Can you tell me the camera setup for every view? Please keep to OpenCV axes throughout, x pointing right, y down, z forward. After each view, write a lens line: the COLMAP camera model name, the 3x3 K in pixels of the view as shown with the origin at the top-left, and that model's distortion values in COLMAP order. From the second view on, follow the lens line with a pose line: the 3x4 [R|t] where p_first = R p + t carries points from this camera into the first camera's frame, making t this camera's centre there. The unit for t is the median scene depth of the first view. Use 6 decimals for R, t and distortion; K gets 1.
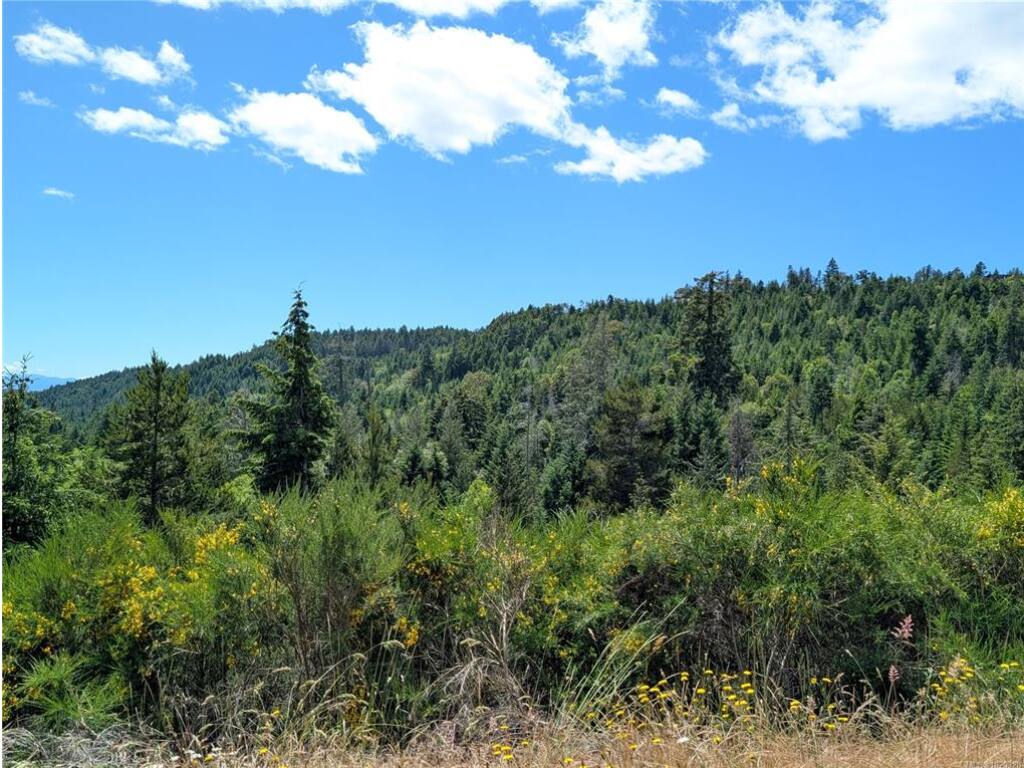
lens RADIAL K [[836.7, 0, 510.1], [0, 836.7, 374.6], [0, 0, 1]] dist [0.030456, -0.028935]
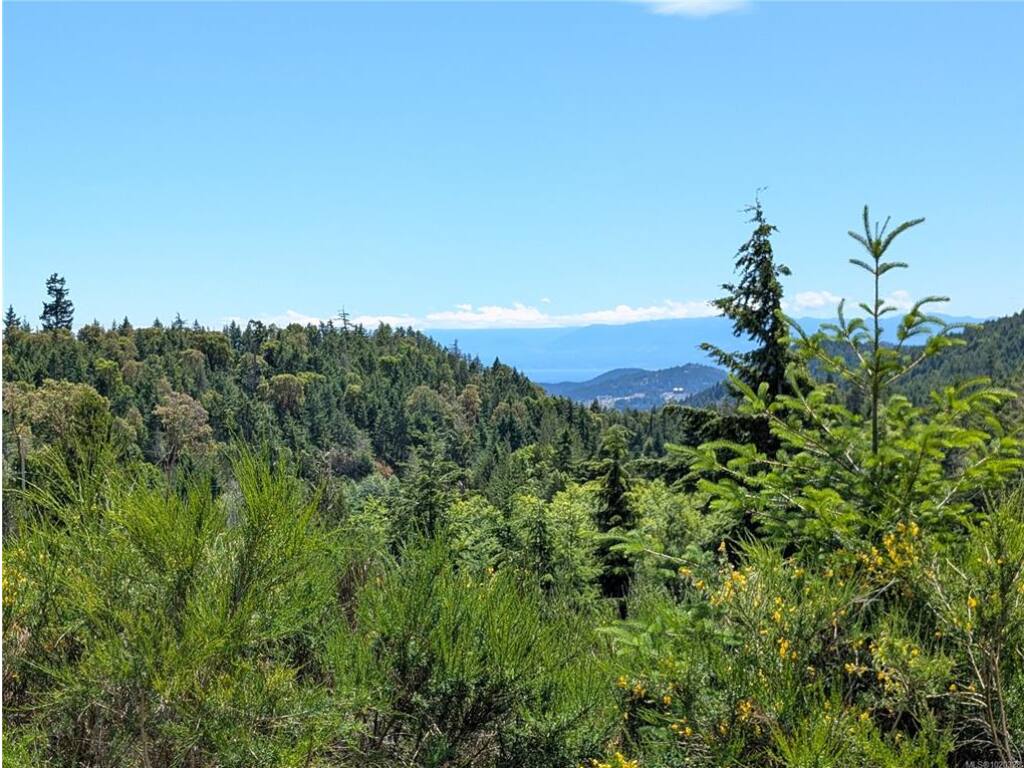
lens RADIAL K [[1708.8, 0, 503.3], [0, 1708.8, 386.0], [0, 0, 1]] dist [0.068601, 0.000000]
pose [[0.724059, -0.015072, -0.689573, 0.208058], [0.049583, 0.998312, 0.030243, -0.013403], [0.687953, -0.056089, 0.723584, 0.039105]]
